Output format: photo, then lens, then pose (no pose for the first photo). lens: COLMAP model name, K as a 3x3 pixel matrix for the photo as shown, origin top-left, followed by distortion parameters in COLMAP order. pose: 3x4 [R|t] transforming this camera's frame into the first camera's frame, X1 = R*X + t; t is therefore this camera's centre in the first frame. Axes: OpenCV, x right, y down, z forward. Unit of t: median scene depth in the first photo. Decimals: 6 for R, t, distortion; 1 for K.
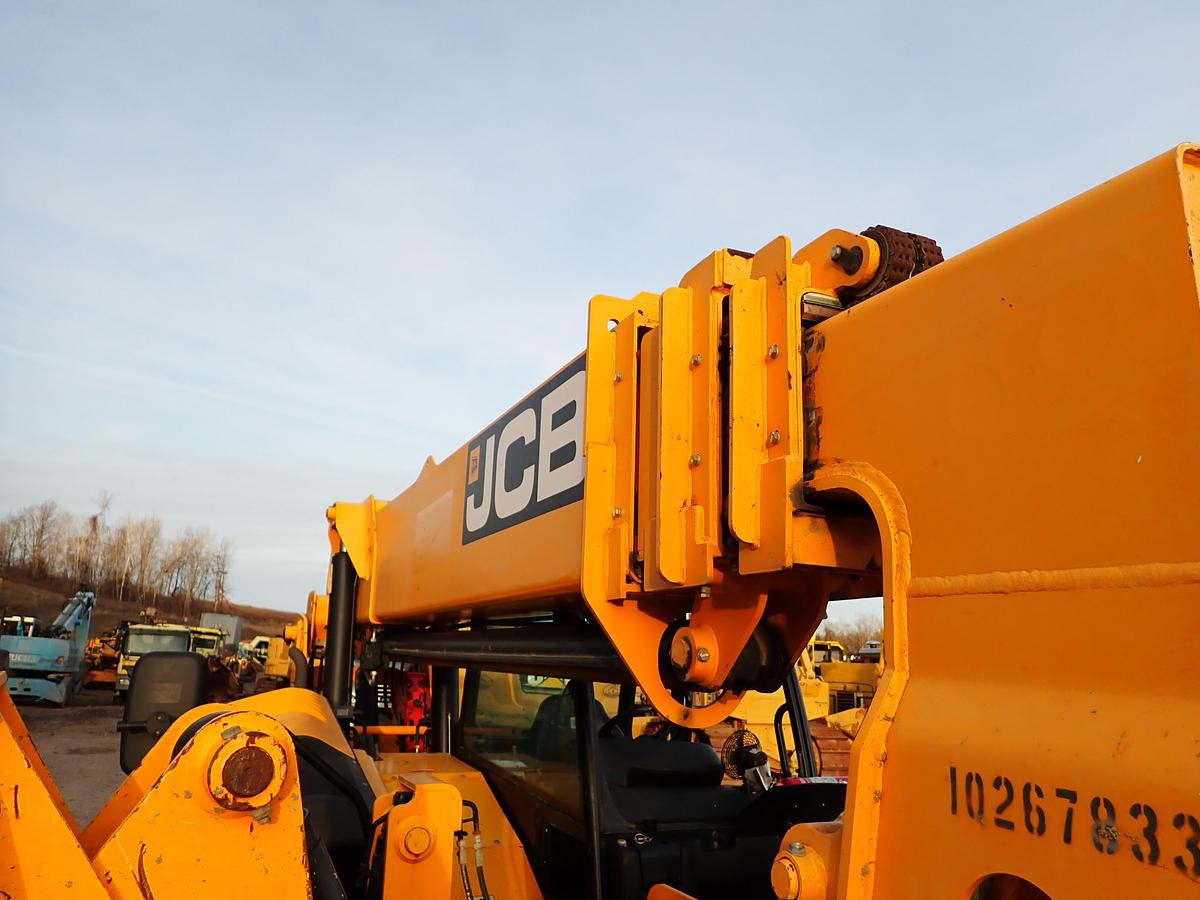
lens RADIAL K [[891.5, 0, 599.4], [0, 891.5, 449.3], [0, 0, 1]] dist [0.008508, -0.006817]
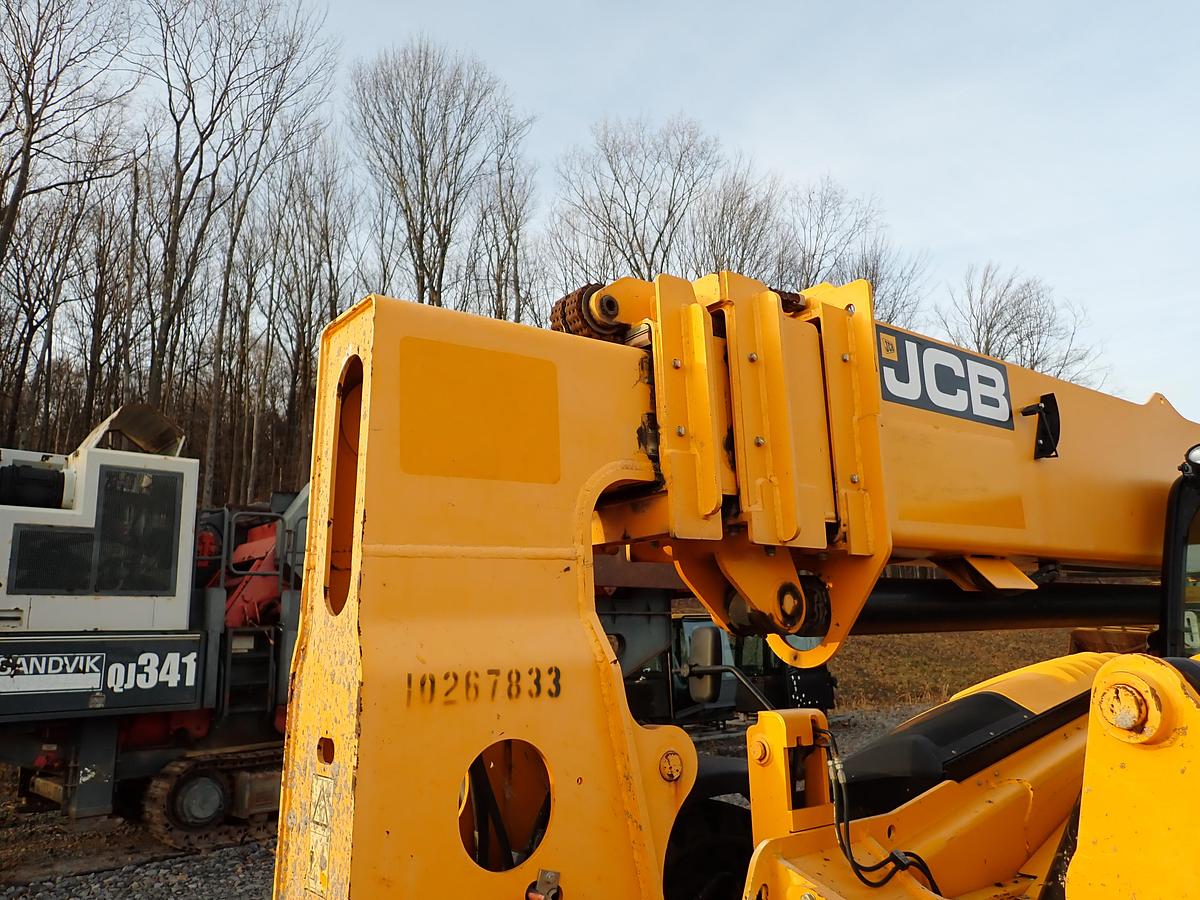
lens RADIAL K [[891.5, 0, 599.4], [0, 891.5, 449.3], [0, 0, 1]] dist [0.008508, -0.006817]
pose [[0.252464, -0.241189, -0.937064, 0.653687], [0.256439, 0.950484, -0.175553, 0.095776], [0.933006, -0.195979, 0.301814, 0.245328]]
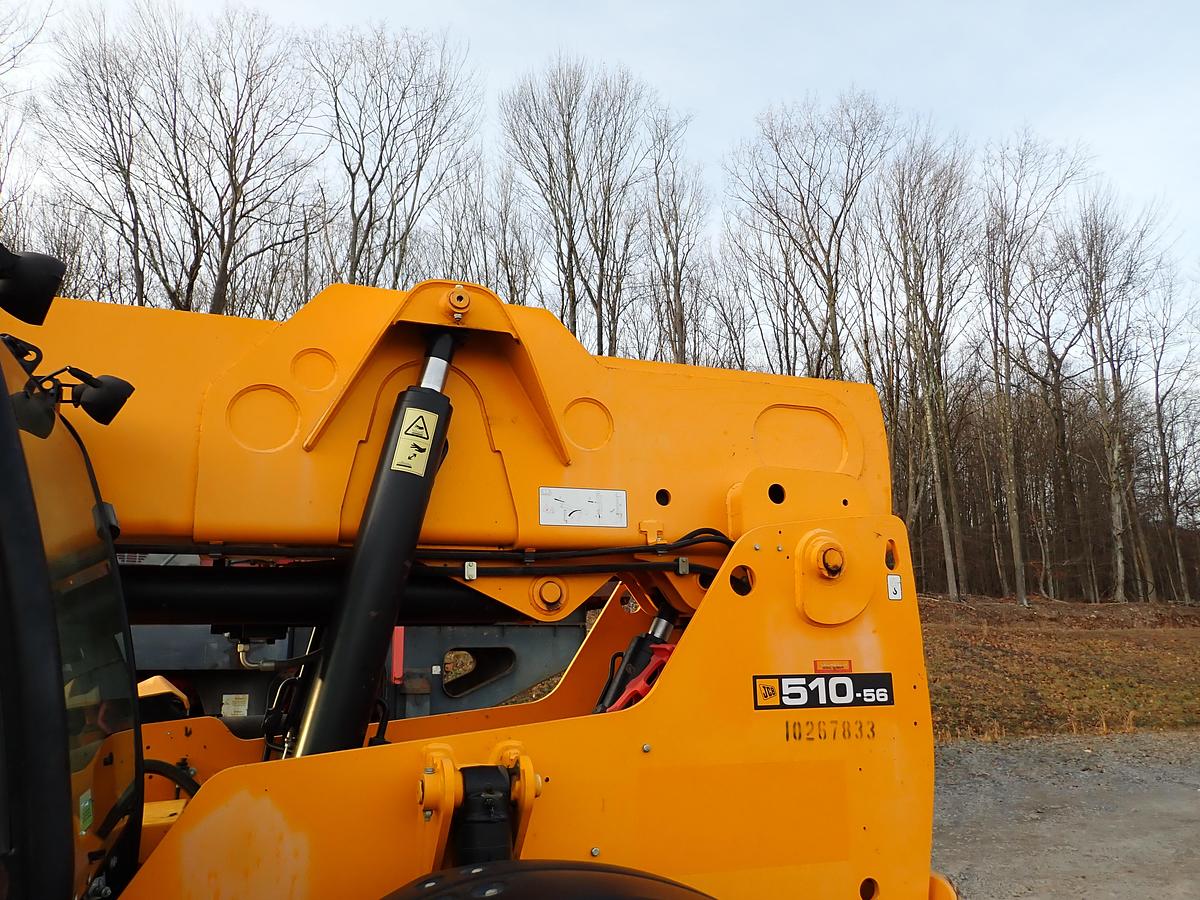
lens RADIAL K [[891.5, 0, 599.4], [0, 891.5, 449.3], [0, 0, 1]] dist [0.008508, -0.006817]
pose [[-0.036849, -0.261984, -0.964369, 0.388770], [0.247503, 0.932565, -0.262801, 0.450577], [0.968186, -0.248368, 0.030478, 1.648161]]
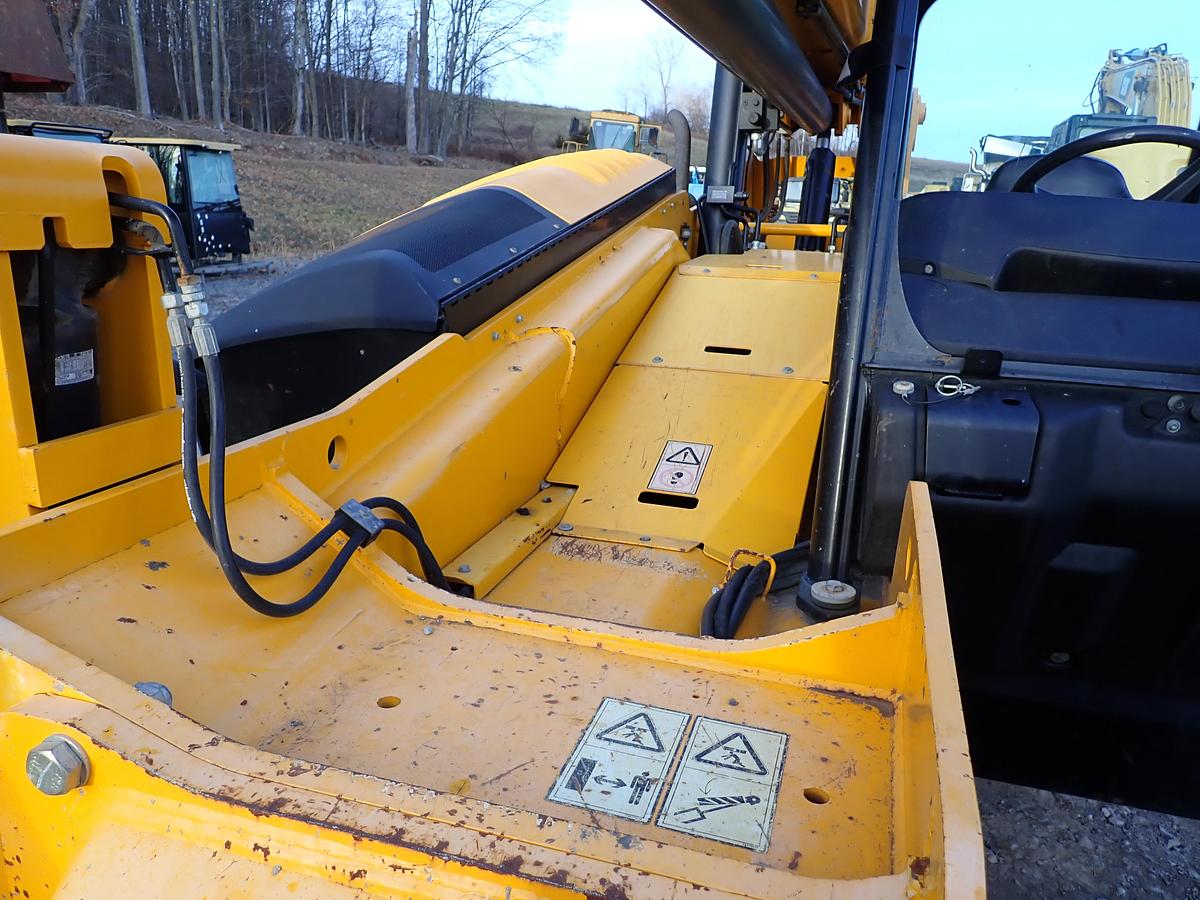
lens RADIAL K [[891.5, 0, 599.4], [0, 891.5, 449.3], [0, 0, 1]] dist [0.008508, -0.006817]
pose [[0.760235, 0.169064, -0.627264, 0.171935], [0.144737, 0.897197, 0.417238, 0.219967], [0.633320, -0.407988, 0.657611, 0.506479]]
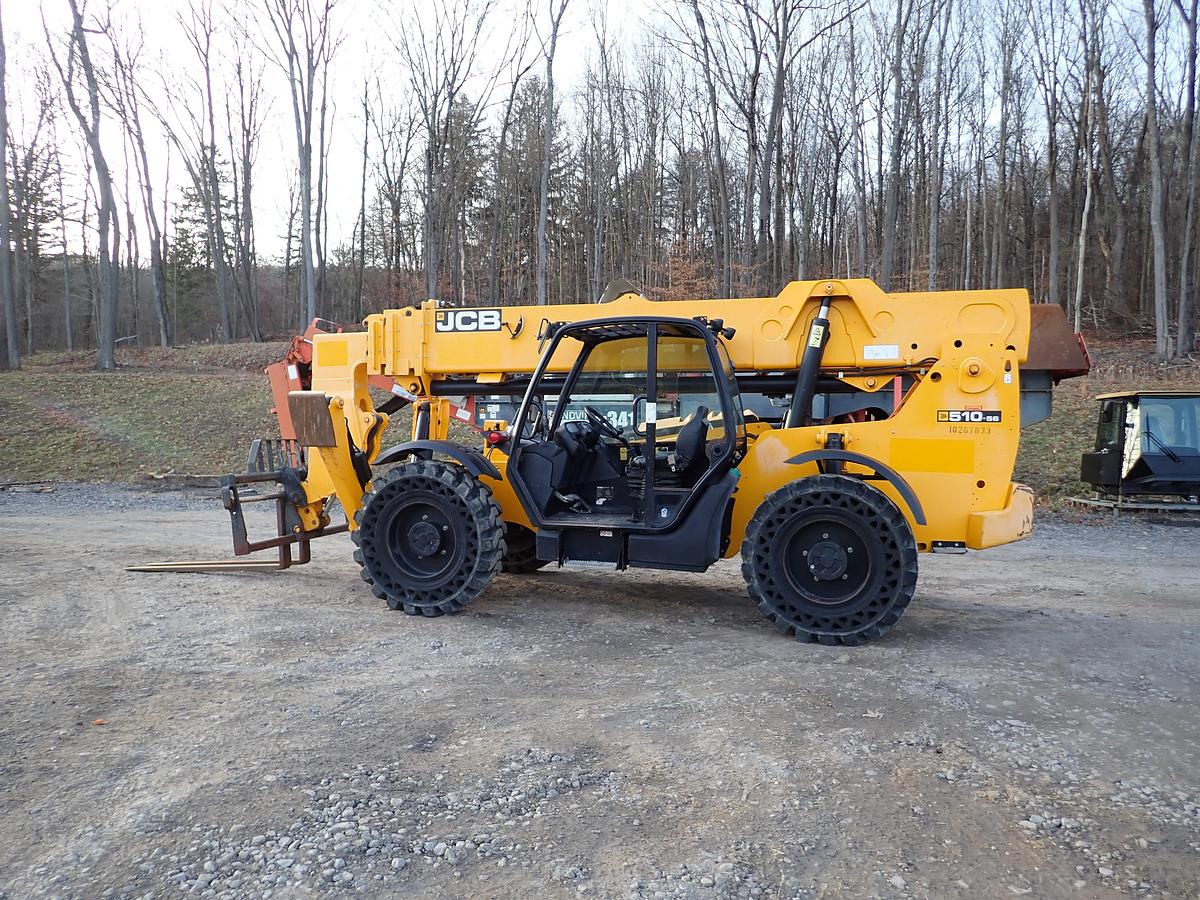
lens RADIAL K [[888.8, 0, 596.4], [0, 888.8, 447.1], [0, 0, 1]] dist [0.002540, -0.006665]
pose [[-0.612083, -0.018870, -0.790568, 1.715535], [0.158264, 0.976567, -0.145842, 0.713575], [0.774794, -0.214386, -0.594754, 2.321194]]
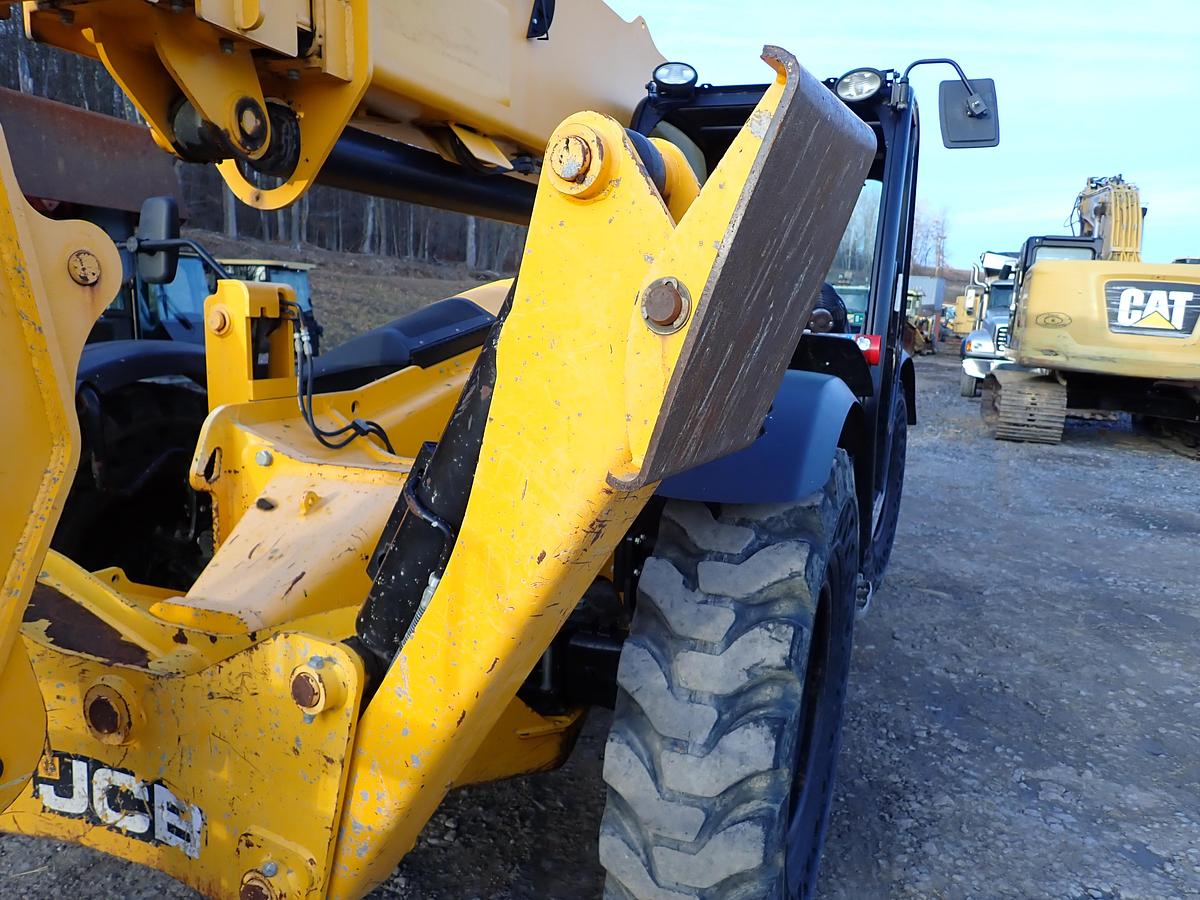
lens RADIAL K [[891.5, 0, 599.4], [0, 891.5, 449.3], [0, 0, 1]] dist [0.008508, -0.006817]
pose [[0.719440, 0.098670, -0.687510, 0.619499], [0.156117, 0.941556, 0.298497, 0.176618], [0.676782, -0.322082, 0.661989, 0.258325]]
